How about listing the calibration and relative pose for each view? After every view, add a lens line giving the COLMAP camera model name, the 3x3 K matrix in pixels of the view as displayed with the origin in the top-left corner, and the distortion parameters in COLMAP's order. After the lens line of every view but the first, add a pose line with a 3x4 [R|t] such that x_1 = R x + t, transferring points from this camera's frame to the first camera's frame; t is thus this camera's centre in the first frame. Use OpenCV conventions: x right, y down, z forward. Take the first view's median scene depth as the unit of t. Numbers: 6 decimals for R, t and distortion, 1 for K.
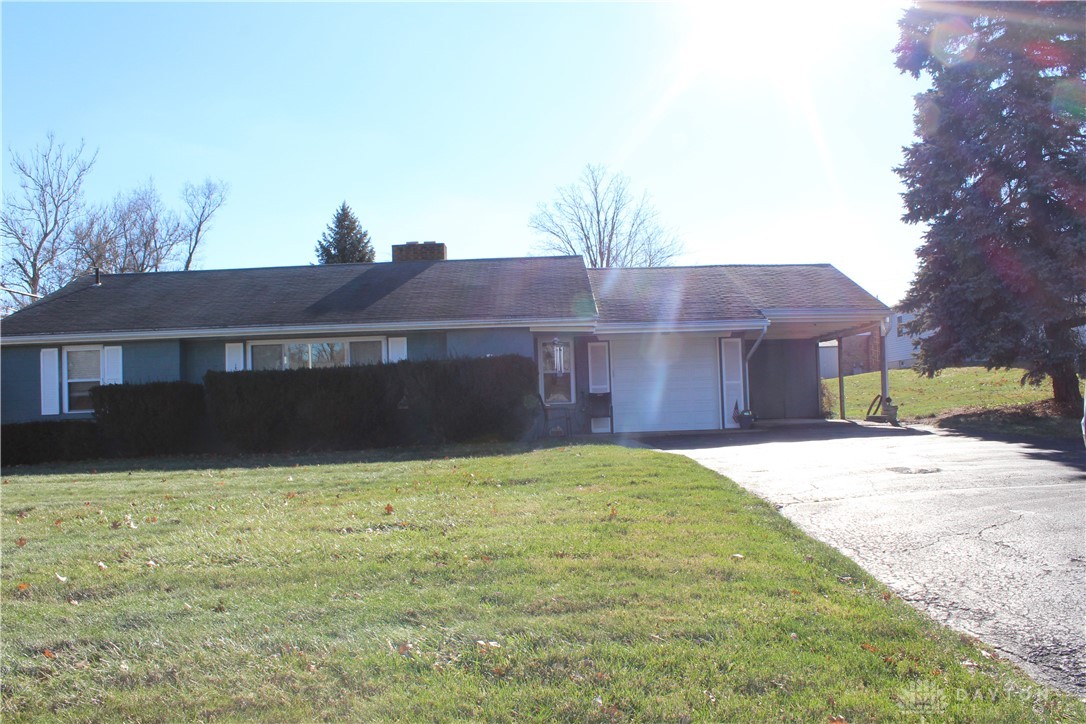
lens RADIAL K [[902.1, 0, 543.0], [0, 902.1, 362.0], [0, 0, 1]] dist [-0.164680, 0.142450]
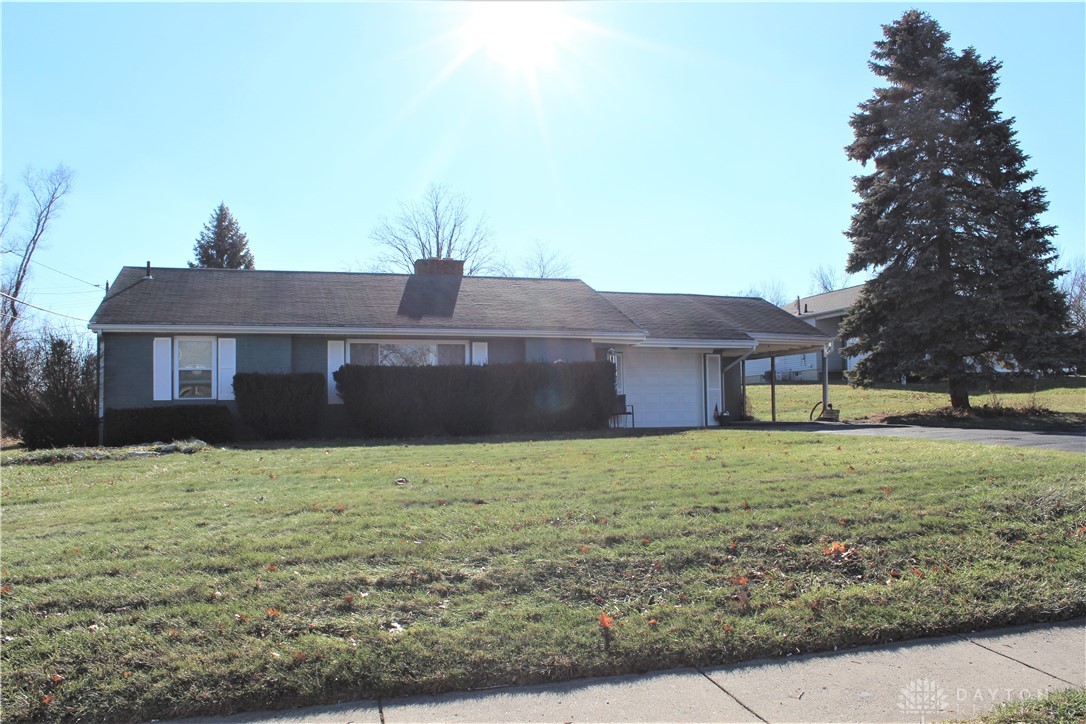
lens RADIAL K [[902.1, 0, 543.0], [0, 902.1, 362.0], [0, 0, 1]] dist [-0.164680, 0.142450]
pose [[0.956732, 0.037645, 0.288525, -0.408449], [-0.033670, 0.999257, -0.018732, 0.017229], [-0.289016, 0.008207, 0.957289, -0.148158]]
